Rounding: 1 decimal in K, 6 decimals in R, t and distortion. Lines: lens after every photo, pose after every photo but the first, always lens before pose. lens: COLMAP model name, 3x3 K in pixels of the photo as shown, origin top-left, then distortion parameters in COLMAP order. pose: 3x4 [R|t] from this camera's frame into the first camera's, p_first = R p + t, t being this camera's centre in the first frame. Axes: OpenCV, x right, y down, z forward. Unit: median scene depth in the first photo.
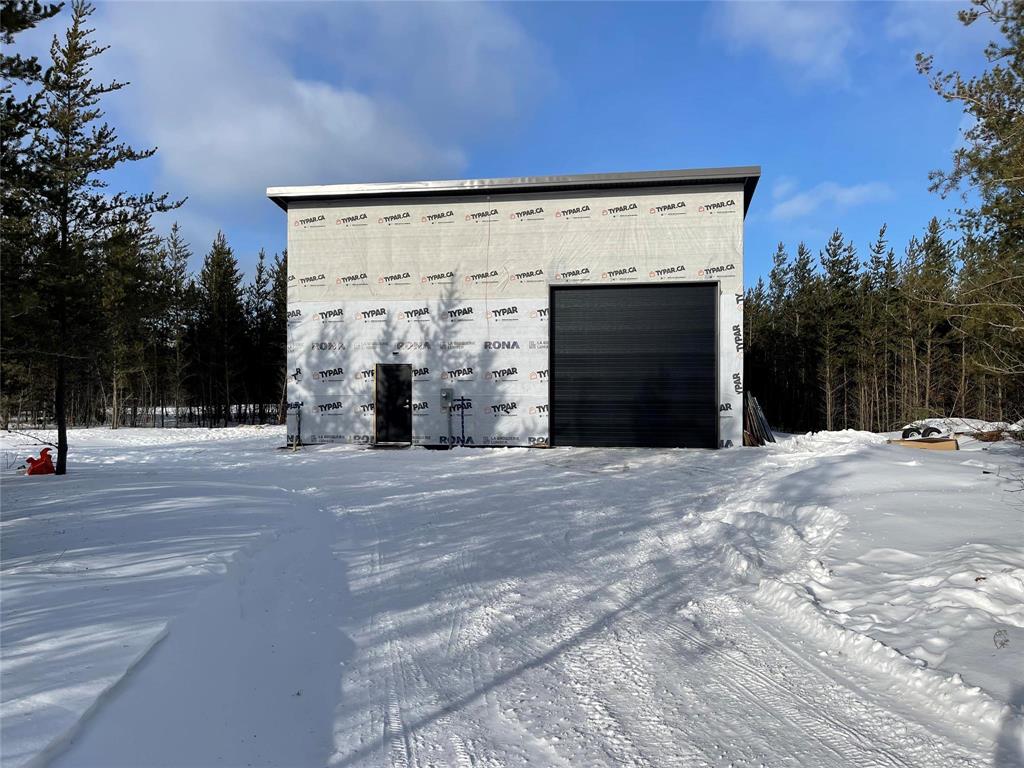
lens RADIAL K [[786.9, 0, 516.0], [0, 786.9, 380.1], [0, 0, 1]] dist [0.007279, -0.003502]
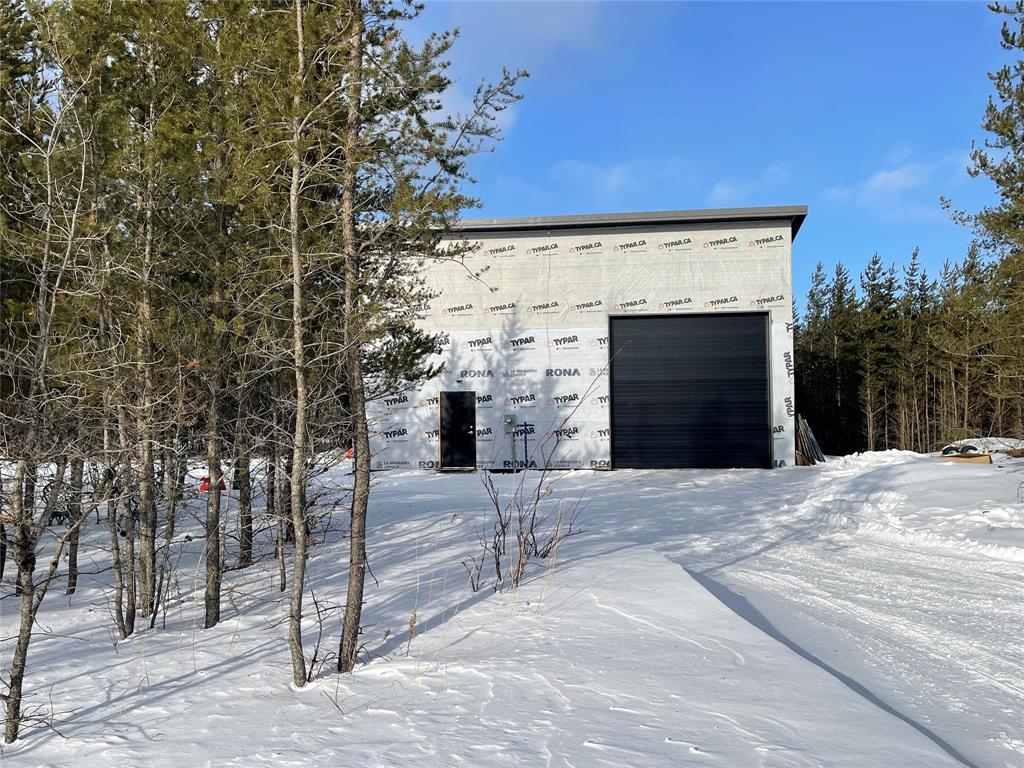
lens RADIAL K [[920.7, 0, 508.8], [0, 920.7, 389.2], [0, 0, 1]] dist [-0.009141, -0.013424]
pose [[0.999844, -0.010178, 0.014466, -0.108408], [0.010430, 0.999793, -0.017474, -0.001781], [-0.014285, 0.017622, 0.999743, -0.223819]]
